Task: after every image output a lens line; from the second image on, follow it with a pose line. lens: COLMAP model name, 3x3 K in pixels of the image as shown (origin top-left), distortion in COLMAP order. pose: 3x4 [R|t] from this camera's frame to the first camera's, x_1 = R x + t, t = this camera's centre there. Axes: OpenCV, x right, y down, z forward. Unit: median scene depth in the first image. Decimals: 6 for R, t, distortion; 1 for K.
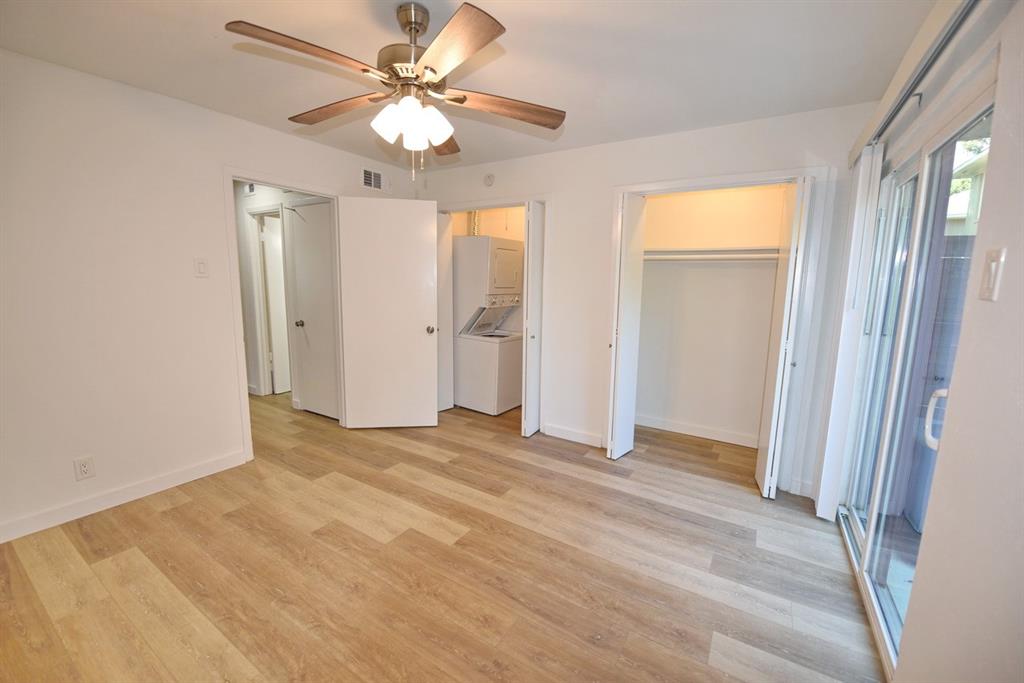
lens RADIAL K [[407.3, 0, 513.4], [0, 407.3, 342.8], [0, 0, 1]] dist [-0.015228, -0.002876]
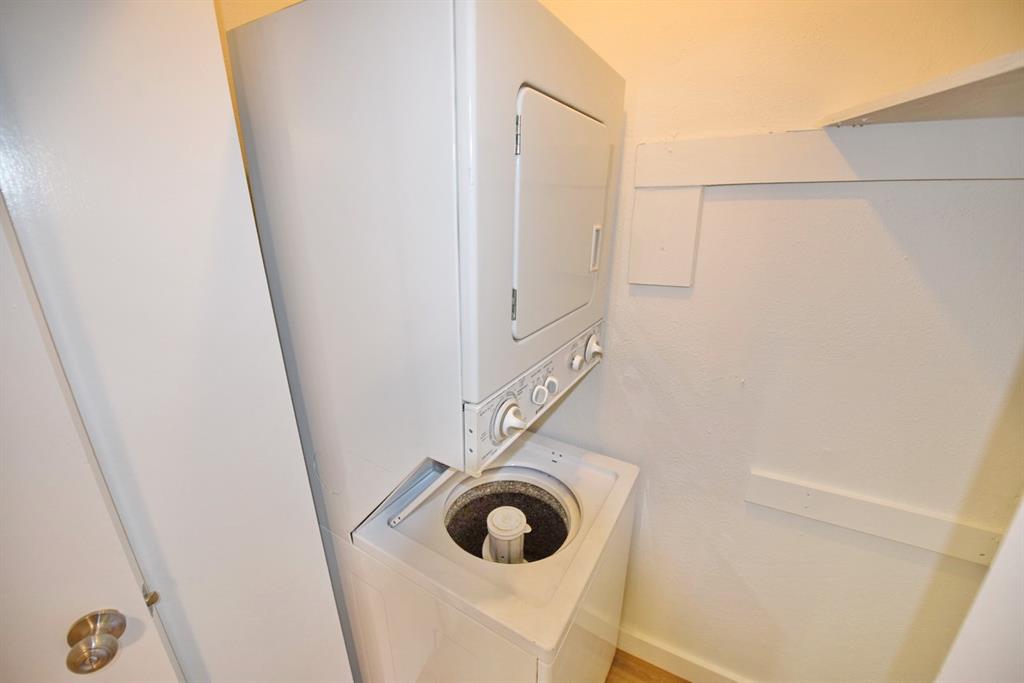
lens RADIAL K [[407.3, 0, 514.5], [0, 407.3, 346.0], [0, 0, 1]] dist [-0.015228, -0.002876]
pose [[0.997480, -0.051118, 0.049190, -0.073971], [0.042277, 0.985143, 0.166451, -0.225373], [-0.056968, -0.163952, 0.984822, 1.160769]]
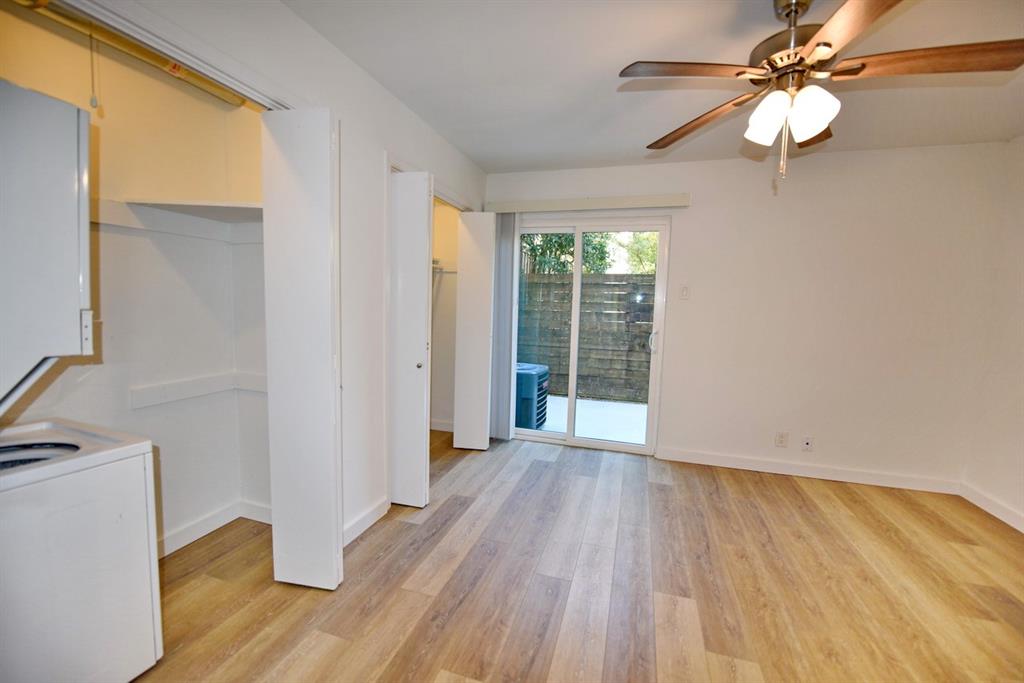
lens RADIAL K [[407.3, 0, 512.5], [0, 407.3, 345.5], [0, 0, 1]] dist [-0.015228, -0.002876]
pose [[-0.250018, -0.131094, 0.959325, -0.571541], [0.111869, 0.980245, 0.163109, -0.144747], [-0.961757, 0.148099, -0.230414, 1.058719]]
